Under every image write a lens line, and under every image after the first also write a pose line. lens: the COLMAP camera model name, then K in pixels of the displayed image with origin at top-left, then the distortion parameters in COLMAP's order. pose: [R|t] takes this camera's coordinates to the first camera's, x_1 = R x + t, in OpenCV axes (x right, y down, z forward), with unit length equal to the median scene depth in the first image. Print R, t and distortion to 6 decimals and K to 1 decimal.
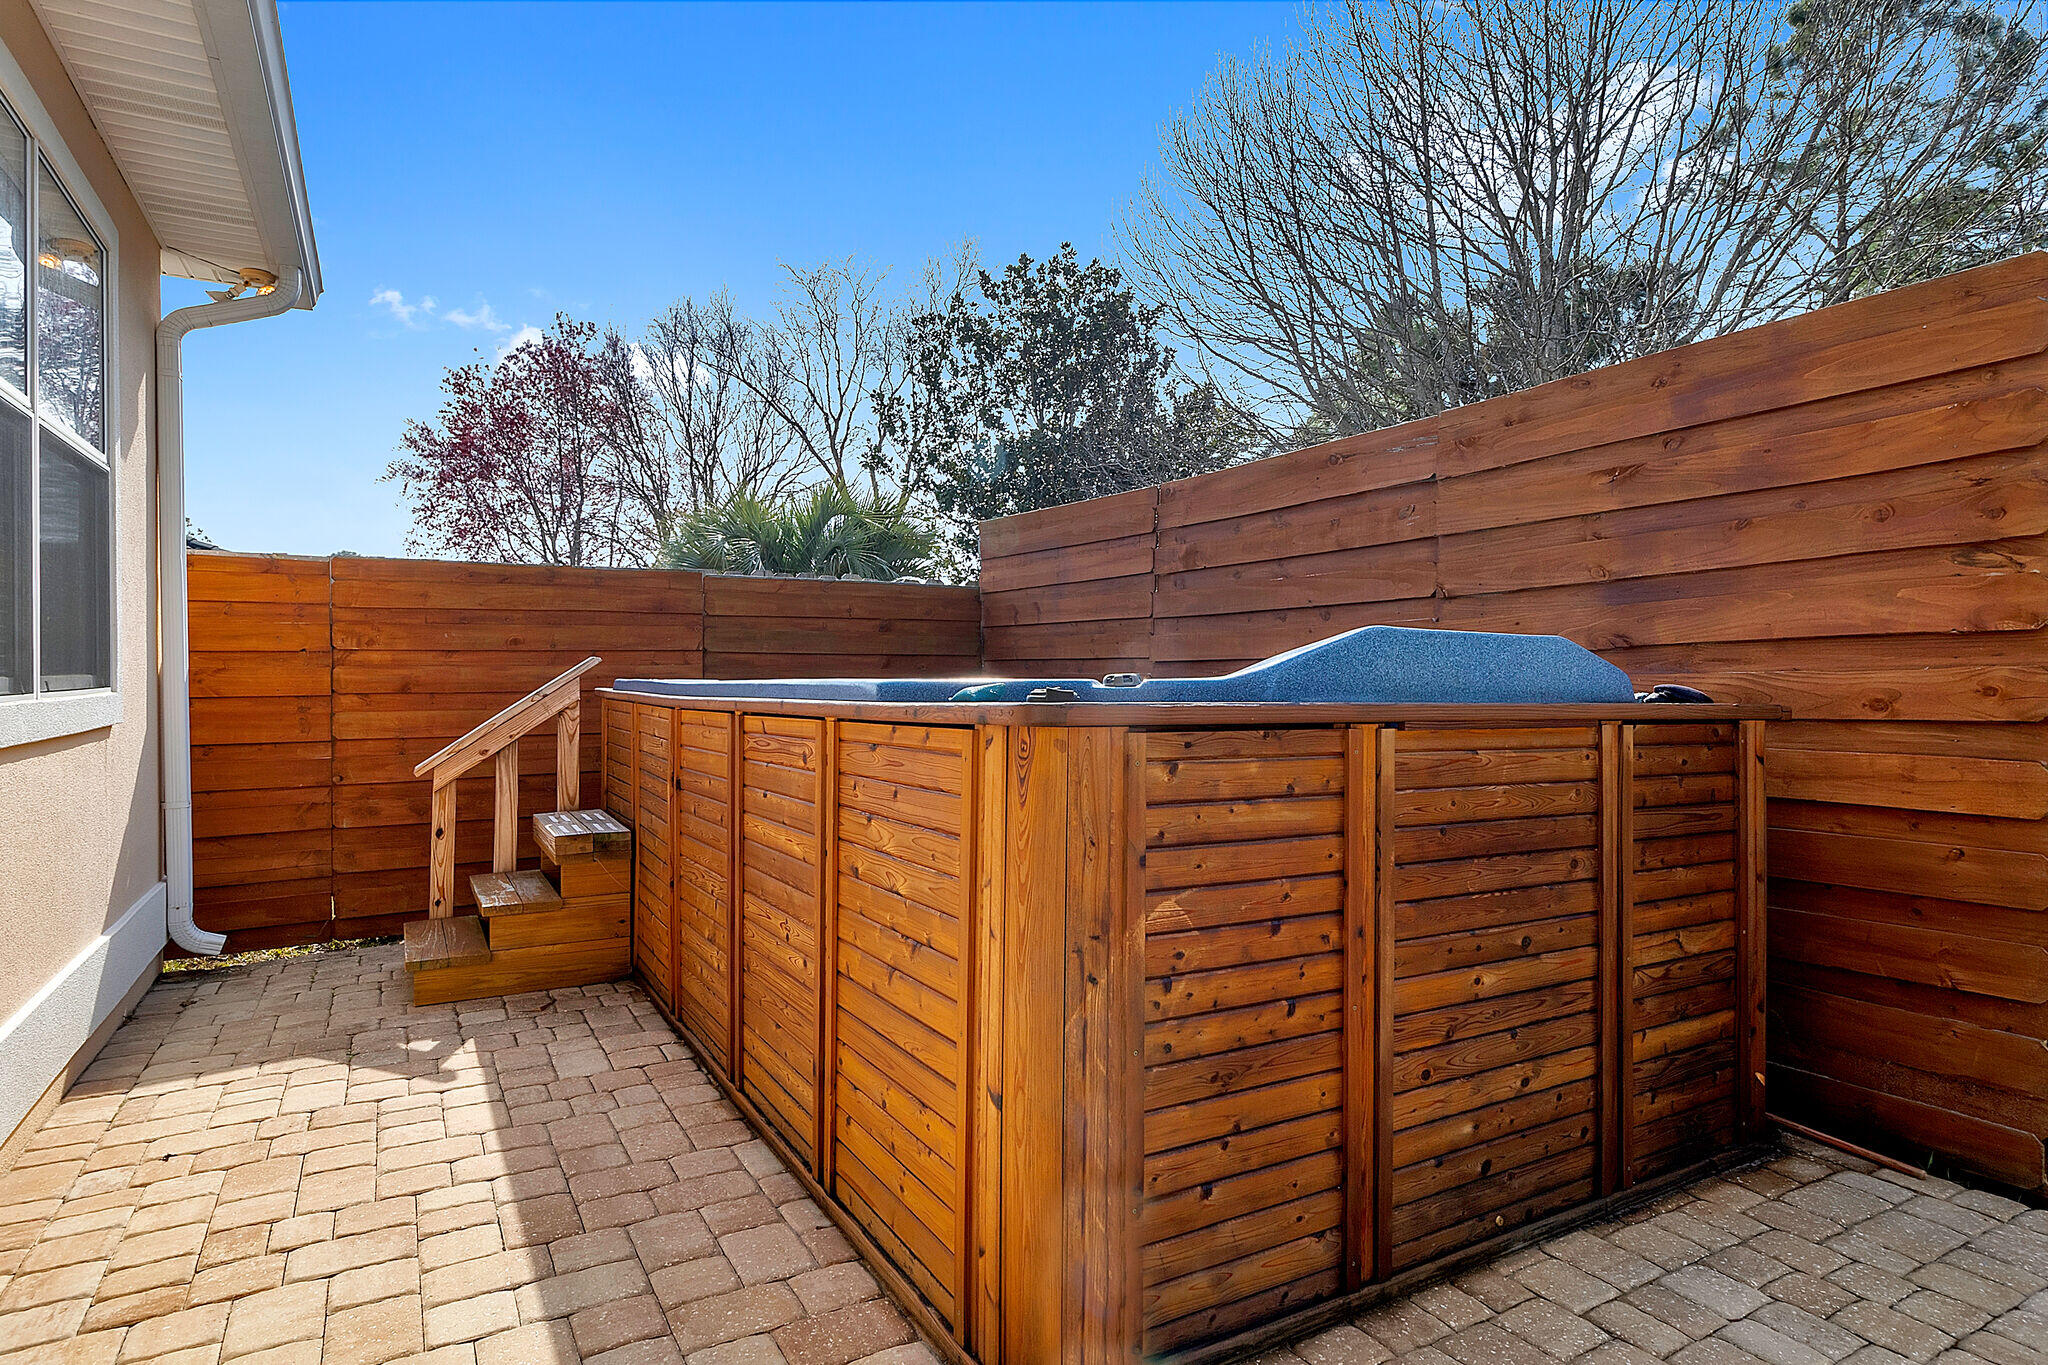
lens RADIAL K [[1099.6, 0, 1057.7], [0, 1099.6, 705.2], [0, 0, 1]] dist [0.006480, 0.000532]
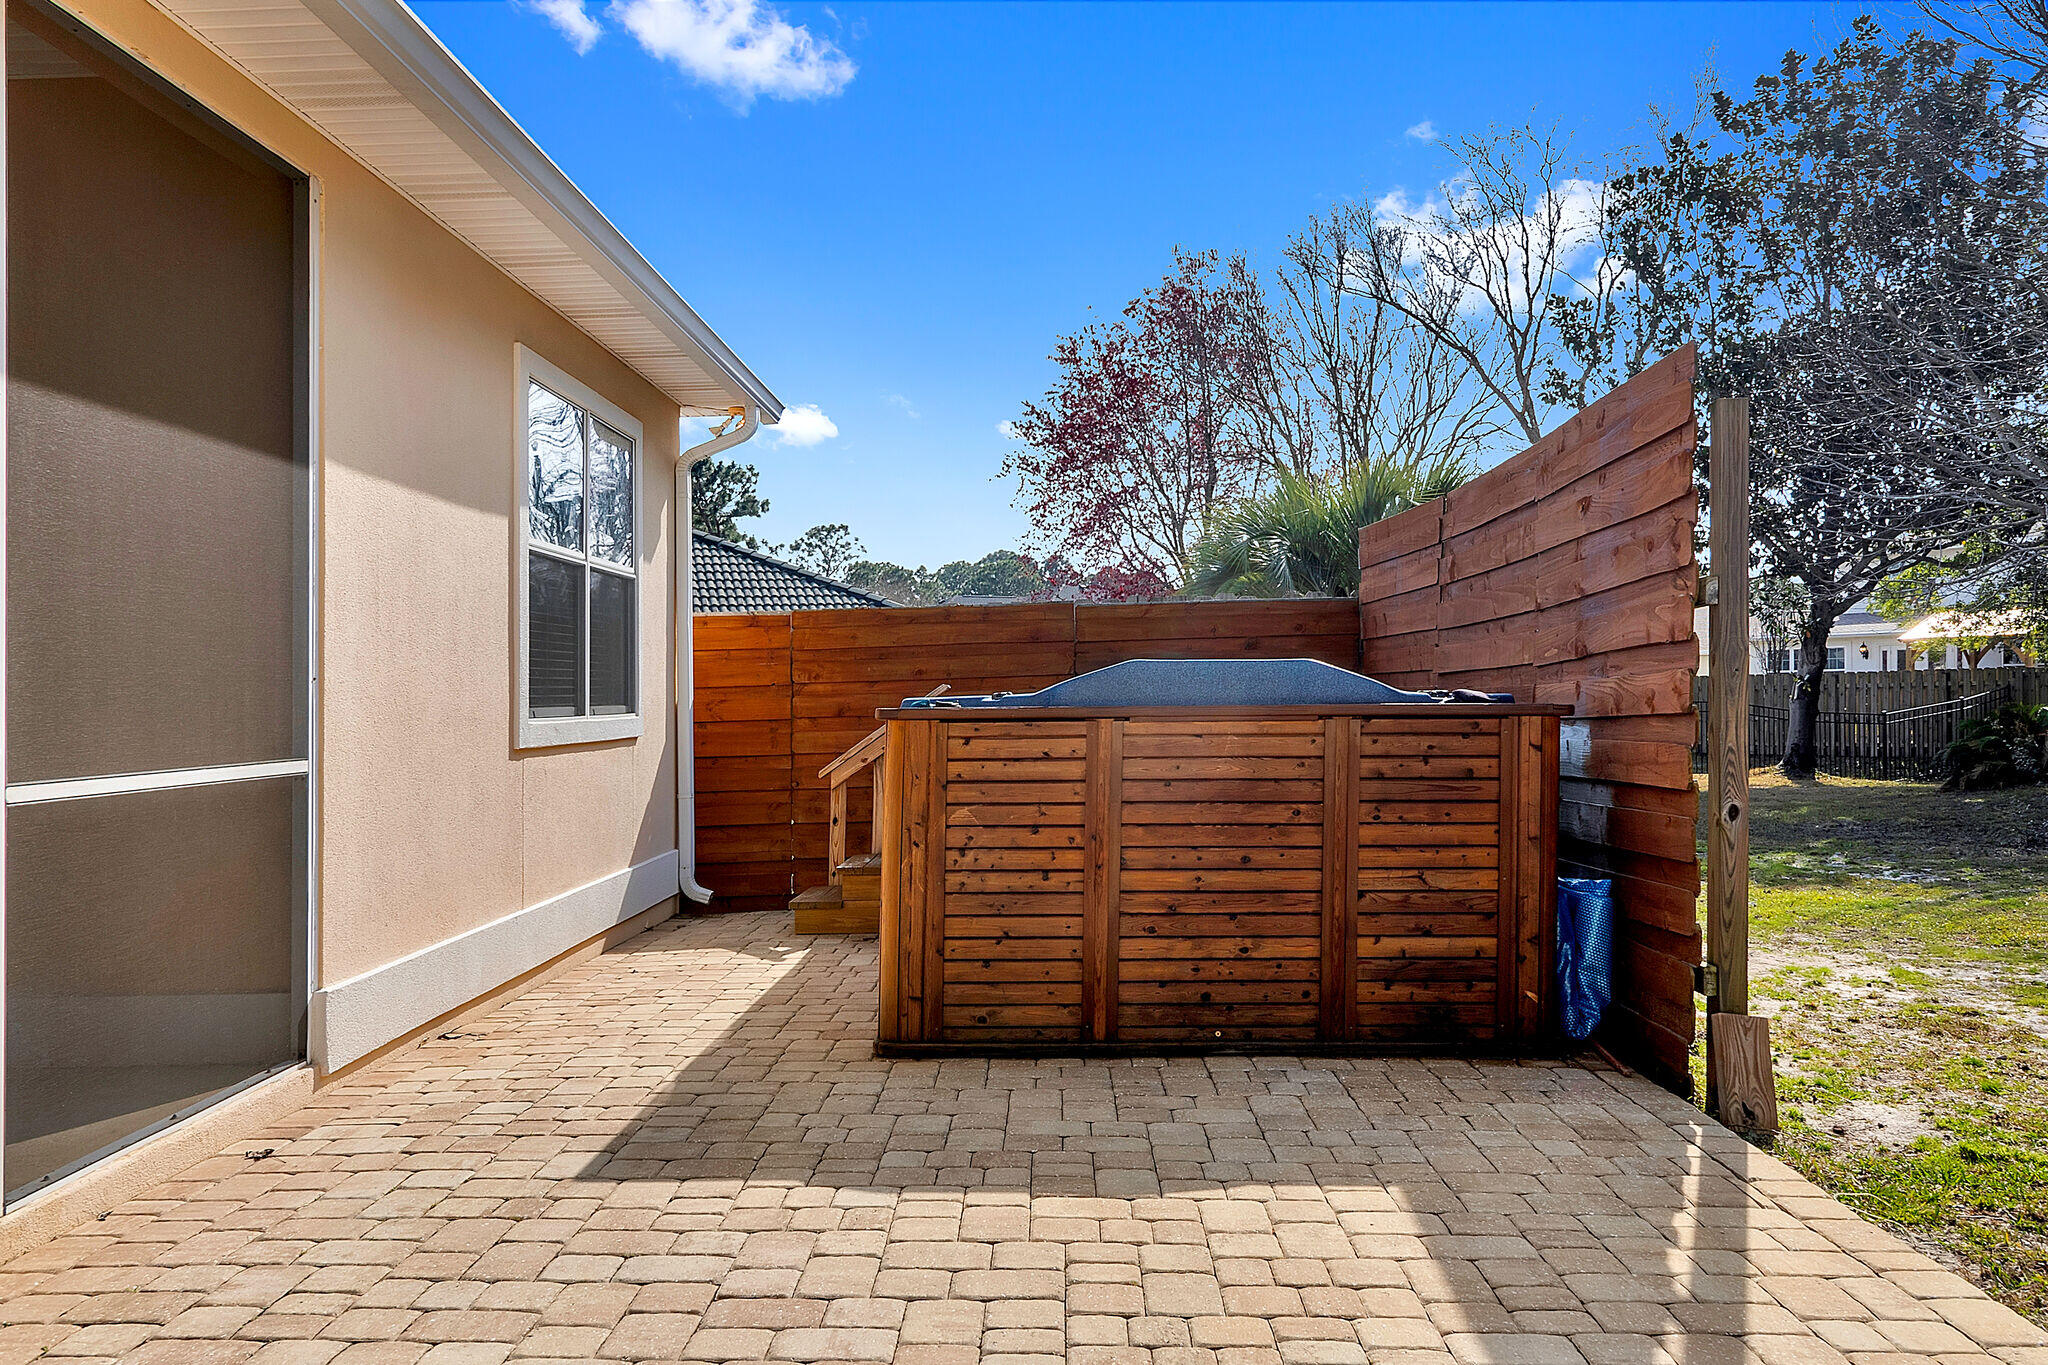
lens RADIAL K [[1651.9, 0, 1020.0], [0, 1651.9, 682.0], [0, 0, 1]] dist [0.018846, -0.002532]
pose [[0.844556, -0.025820, -0.534845, 0.661634], [0.007183, 0.999293, -0.036899, 0.023188], [0.535420, 0.027322, 0.844144, -0.533792]]
